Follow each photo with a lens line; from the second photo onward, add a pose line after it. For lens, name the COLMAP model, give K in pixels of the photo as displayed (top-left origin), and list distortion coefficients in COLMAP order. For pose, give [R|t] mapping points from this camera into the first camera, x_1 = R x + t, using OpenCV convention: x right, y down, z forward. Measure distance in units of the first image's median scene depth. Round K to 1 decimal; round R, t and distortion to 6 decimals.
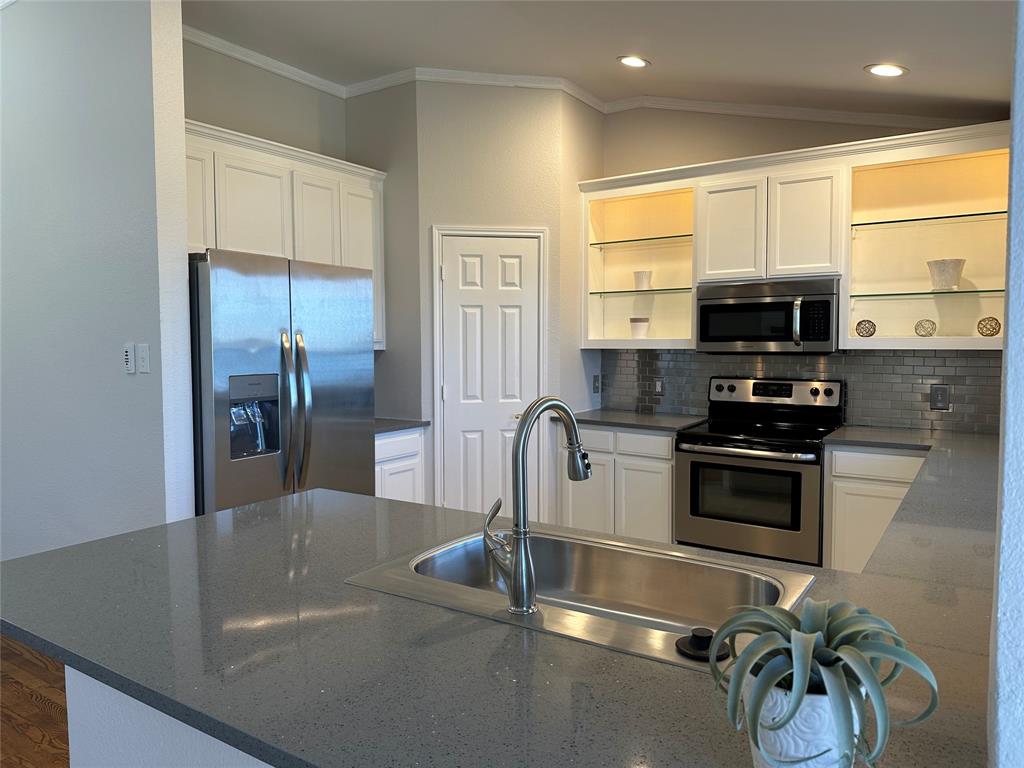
lens RADIAL K [[718.3, 0, 496.7], [0, 718.3, 381.1], [0, 0, 1]] dist [0.085626, -0.109678]
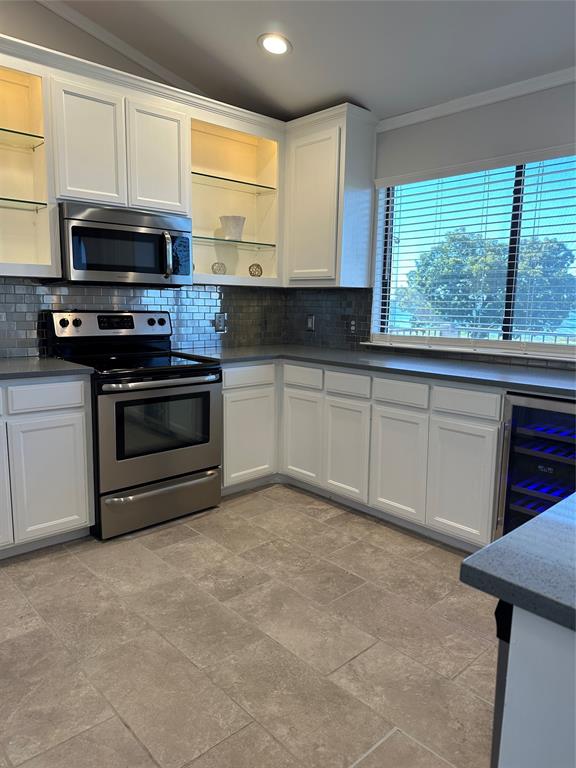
lens RADIAL K [[538.7, 0, 290.7], [0, 538.7, 388.7], [0, 0, 1]] dist [0.085626, -0.109678]
pose [[0.224208, -0.155124, 0.962116, -0.336191], [0.039033, 0.987887, 0.150183, -0.000802], [-0.973759, 0.003882, 0.227547, 0.631059]]
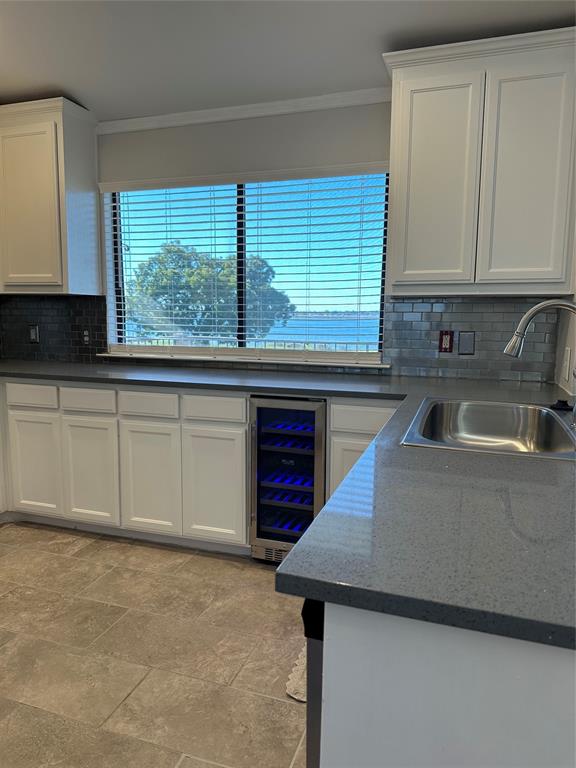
lens RADIAL K [[538.7, 0, 285.4], [0, 538.7, 386.3], [0, 0, 1]] dist [0.085626, -0.109678]
pose [[-0.259192, -0.132617, 0.956678, -0.321352], [0.043186, 0.987946, 0.148652, -0.000876], [-0.964860, 0.079845, -0.250340, 0.655853]]
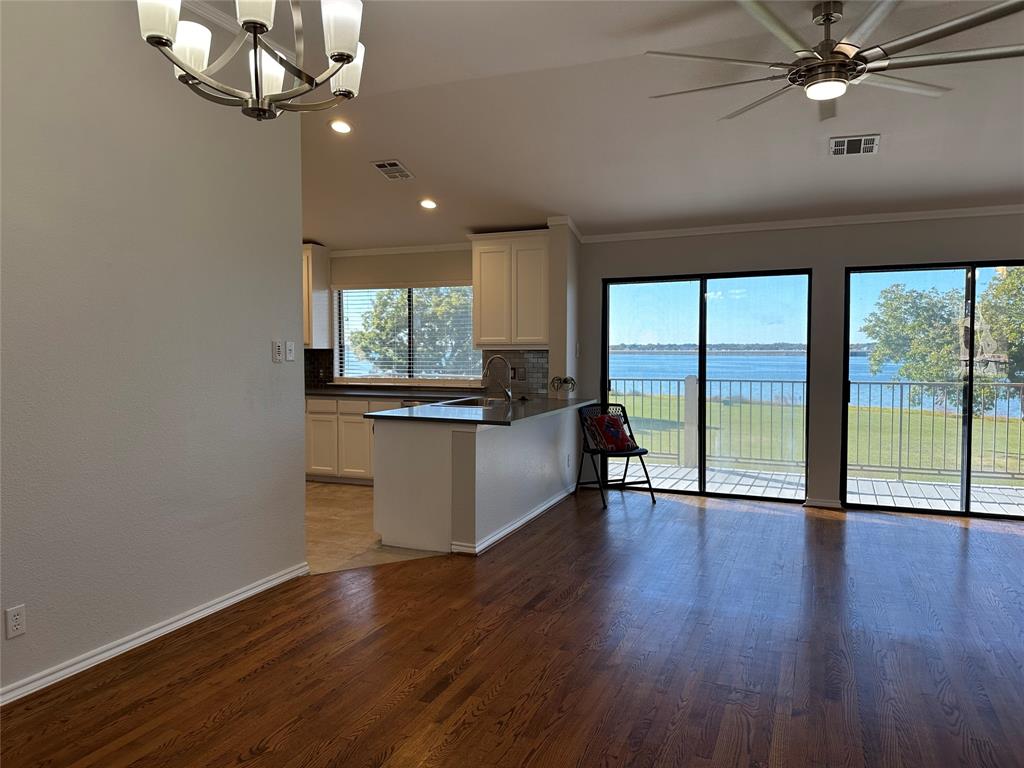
lens RADIAL K [[718.3, 0, 508.9], [0, 718.3, 373.5], [0, 0, 1]] dist [0.085626, -0.109678]
pose [[-0.178204, -0.035831, 0.983341, -1.406739], [0.055463, 0.997382, 0.046394, -0.024318], [-0.982429, 0.062807, -0.175750, 0.583914]]
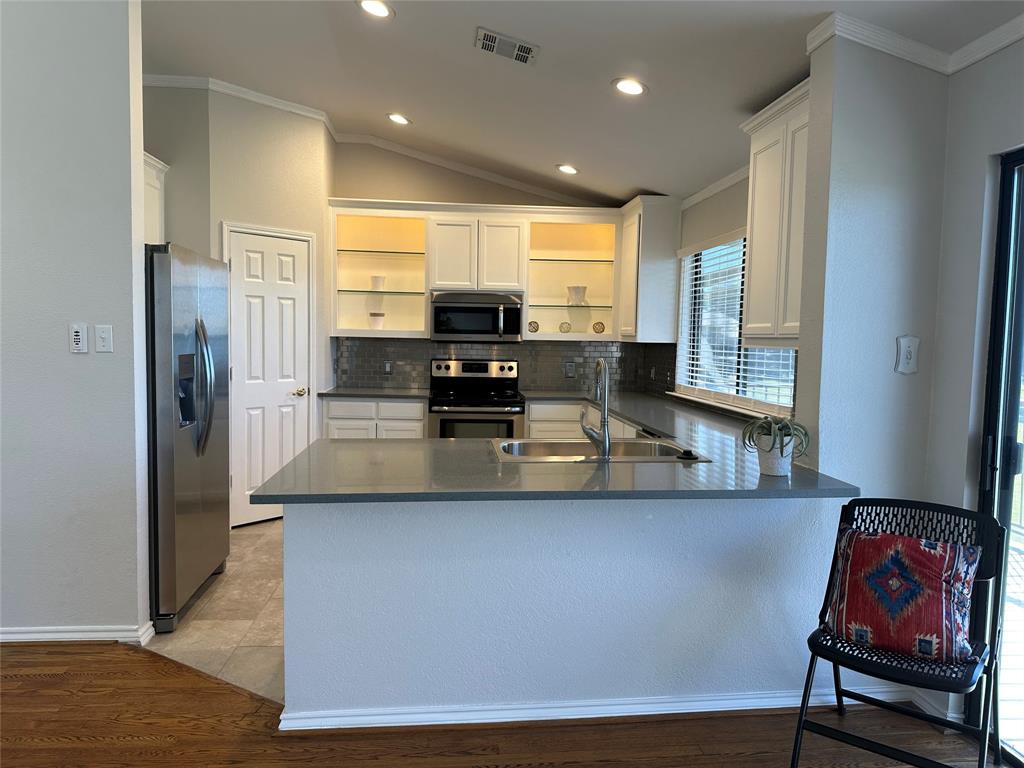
lens RADIAL K [[718.3, 0, 519.2], [0, 718.3, 383.5], [0, 0, 1]] dist [0.085626, -0.109678]
pose [[0.770187, -0.026072, 0.637285, -0.489317], [0.016204, 0.999642, 0.021312, 0.015468], [-0.637612, -0.006088, 0.770334, -0.155895]]
